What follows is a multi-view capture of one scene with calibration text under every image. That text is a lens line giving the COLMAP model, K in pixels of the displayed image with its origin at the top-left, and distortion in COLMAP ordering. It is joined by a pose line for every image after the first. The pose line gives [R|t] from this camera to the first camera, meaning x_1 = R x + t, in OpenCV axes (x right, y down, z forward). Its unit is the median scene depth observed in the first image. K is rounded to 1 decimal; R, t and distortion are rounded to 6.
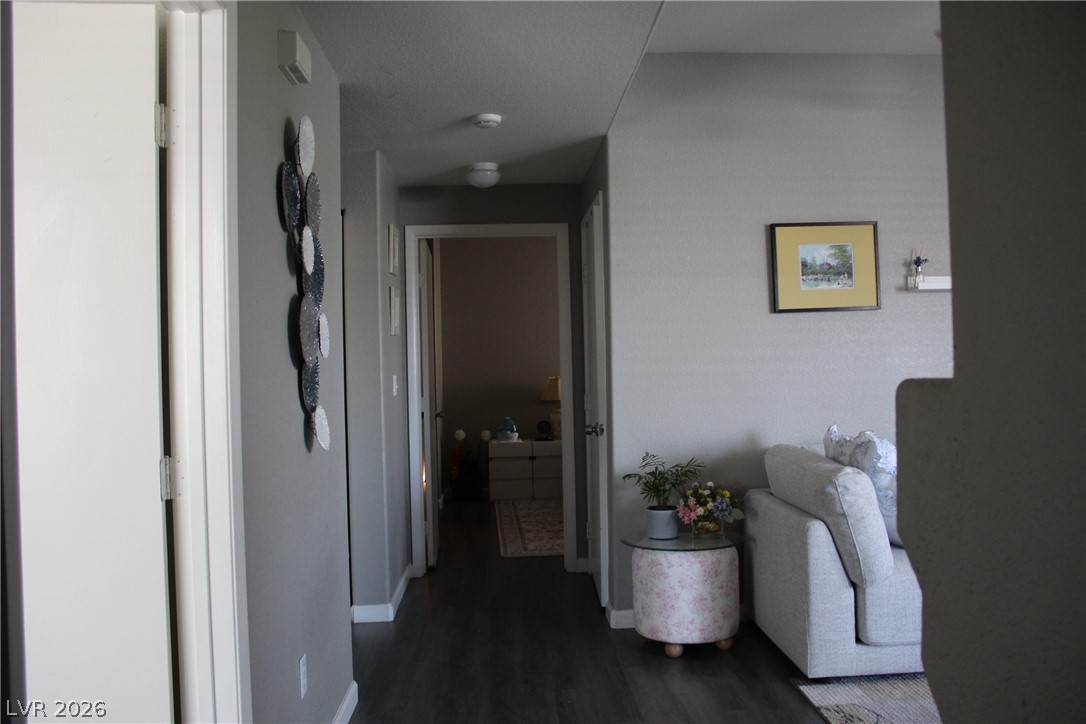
lens RADIAL K [[911.0, 0, 539.6], [0, 911.0, 367.6], [0, 0, 1]] dist [-0.166383, 0.138517]
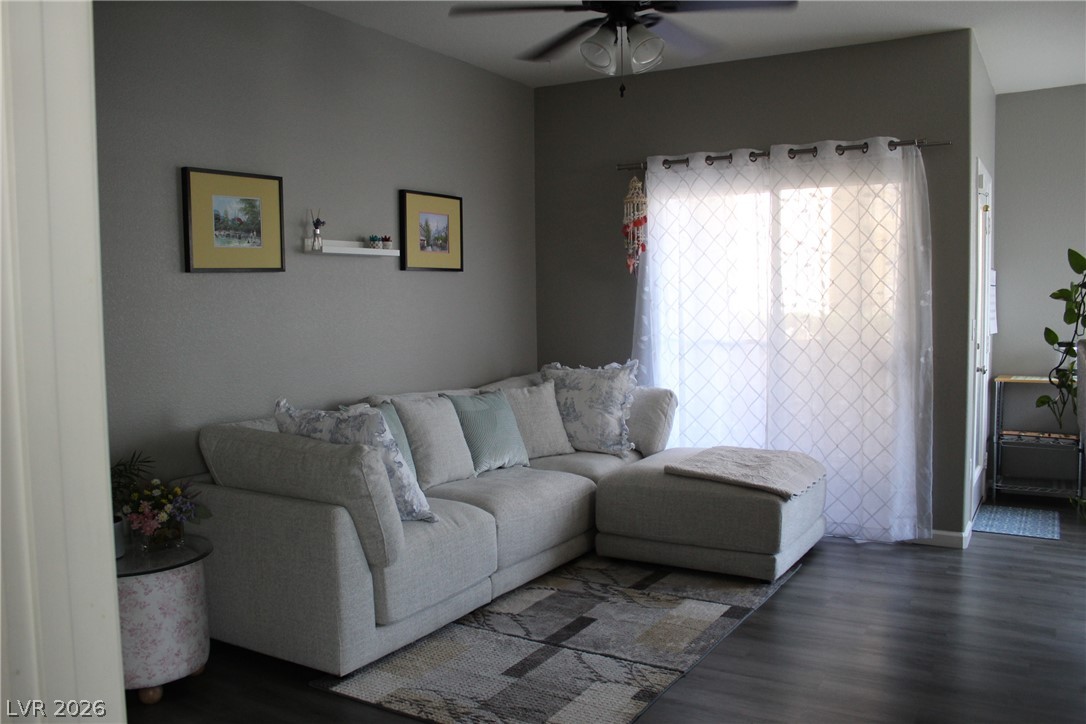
lens RADIAL K [[911.0, 0, 539.6], [0, 911.0, 367.6], [0, 0, 1]] dist [-0.166383, 0.138517]
pose [[0.545109, -0.046453, 0.837077, -0.268339], [0.000260, 0.998473, 0.055240, -0.016989], [-0.838365, -0.029894, 0.544289, 0.259899]]
